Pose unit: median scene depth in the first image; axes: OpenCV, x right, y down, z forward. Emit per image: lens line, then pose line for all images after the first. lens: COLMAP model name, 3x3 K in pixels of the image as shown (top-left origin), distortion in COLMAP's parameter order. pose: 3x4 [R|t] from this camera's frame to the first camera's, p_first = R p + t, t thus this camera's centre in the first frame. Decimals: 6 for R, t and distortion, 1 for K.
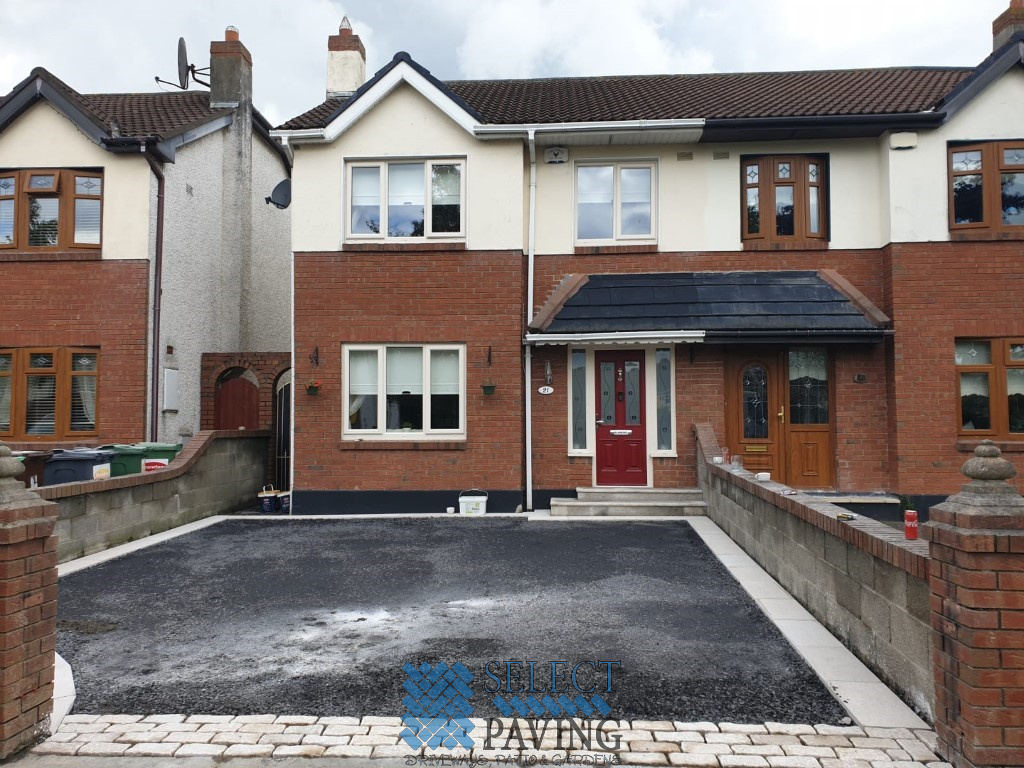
lens RADIAL K [[805.1, 0, 499.9], [0, 805.1, 384.2], [0, 0, 1]] dist [0.030490, -0.010788]
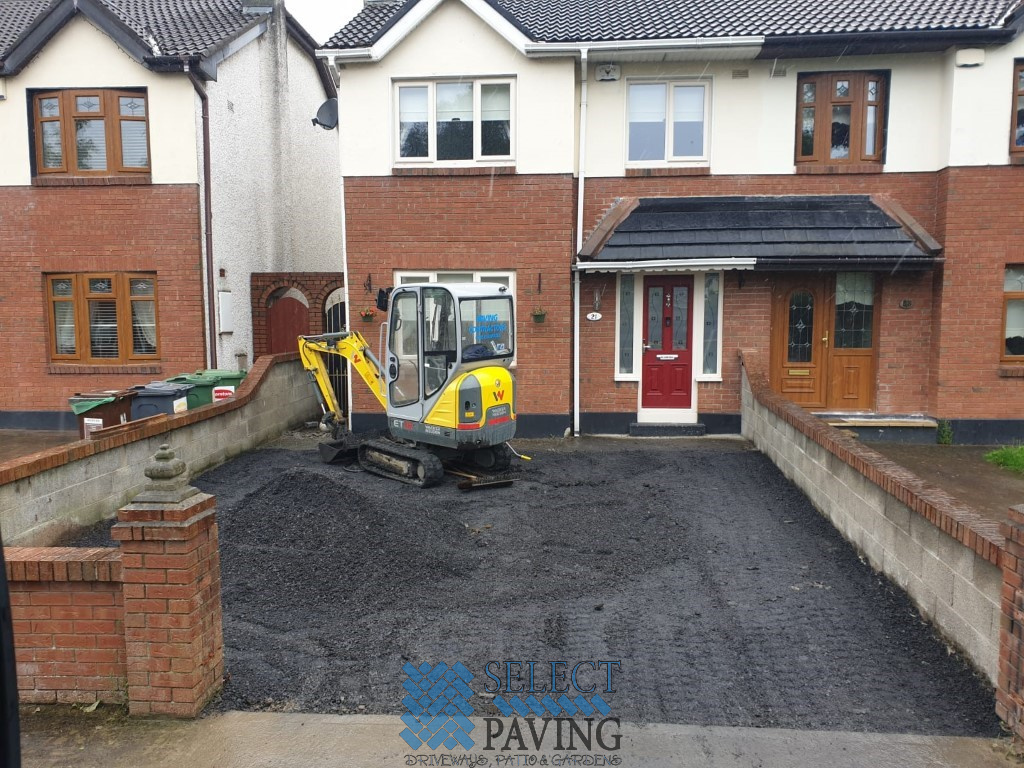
lens RADIAL K [[805.1, 0, 505.8], [0, 805.1, 387.4], [0, 0, 1]] dist [0.030490, -0.010788]
pose [[0.999918, -0.000898, -0.012764, -0.042586], [0.002756, 0.989242, 0.146265, -0.052728], [0.012495, -0.146288, 0.989163, -0.024209]]
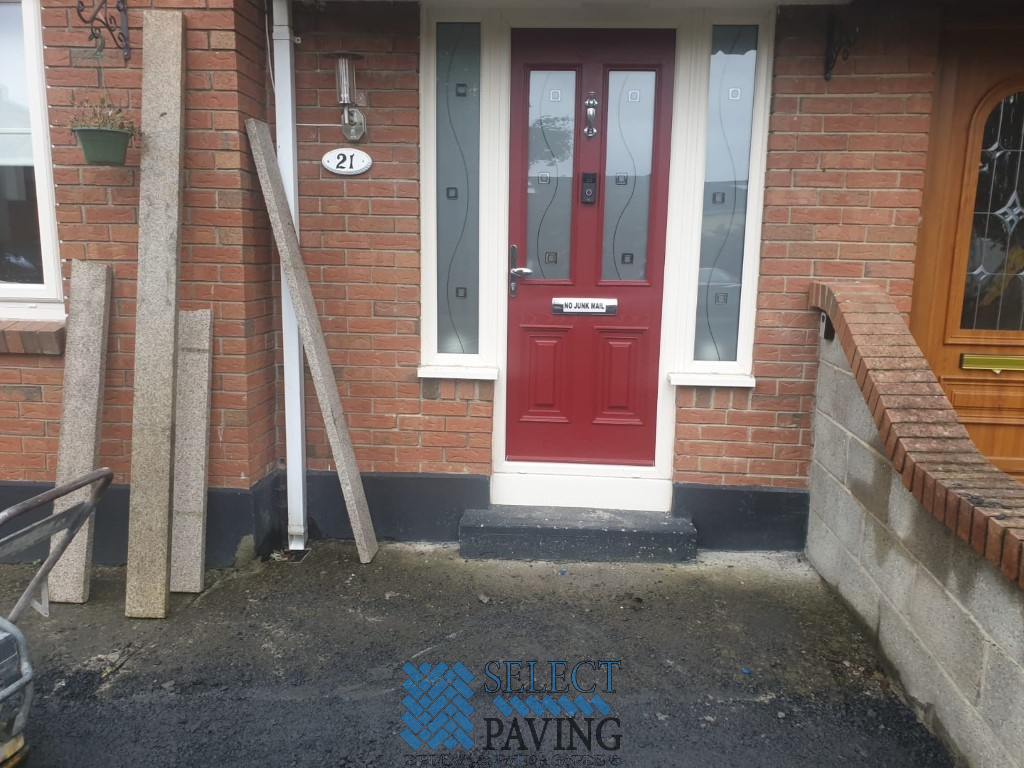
lens RADIAL K [[805.1, 0, 523.3], [0, 805.1, 411.7], [0, 0, 1]] dist [0.030490, -0.010788]
pose [[0.999063, 0.016893, 0.039851, 0.114110], [-0.025300, 0.974948, 0.220990, 0.031146], [-0.035120, -0.221791, 0.974462, 0.680680]]
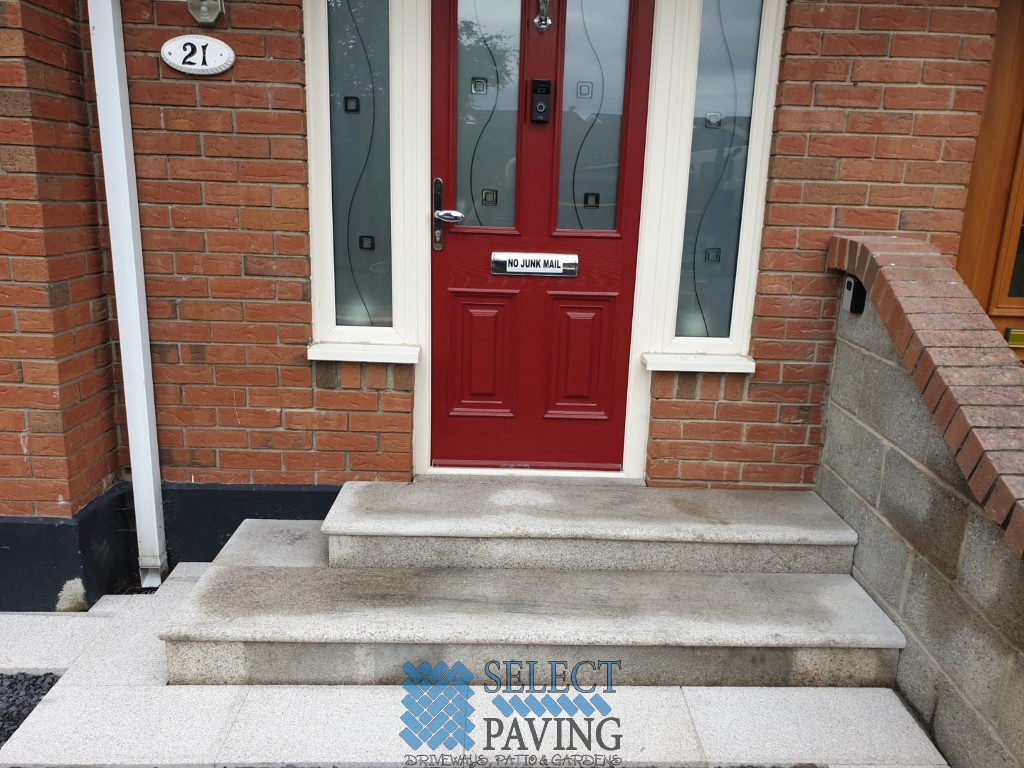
lens RADIAL K [[805.1, 0, 514.9], [0, 805.1, 407.8], [0, 0, 1]] dist [0.030490, -0.010788]
pose [[0.993693, 0.009290, 0.111748, 0.118497], [-0.041421, 0.956491, 0.288807, 0.032120], [-0.104203, -0.291614, 0.950843, 0.761546]]
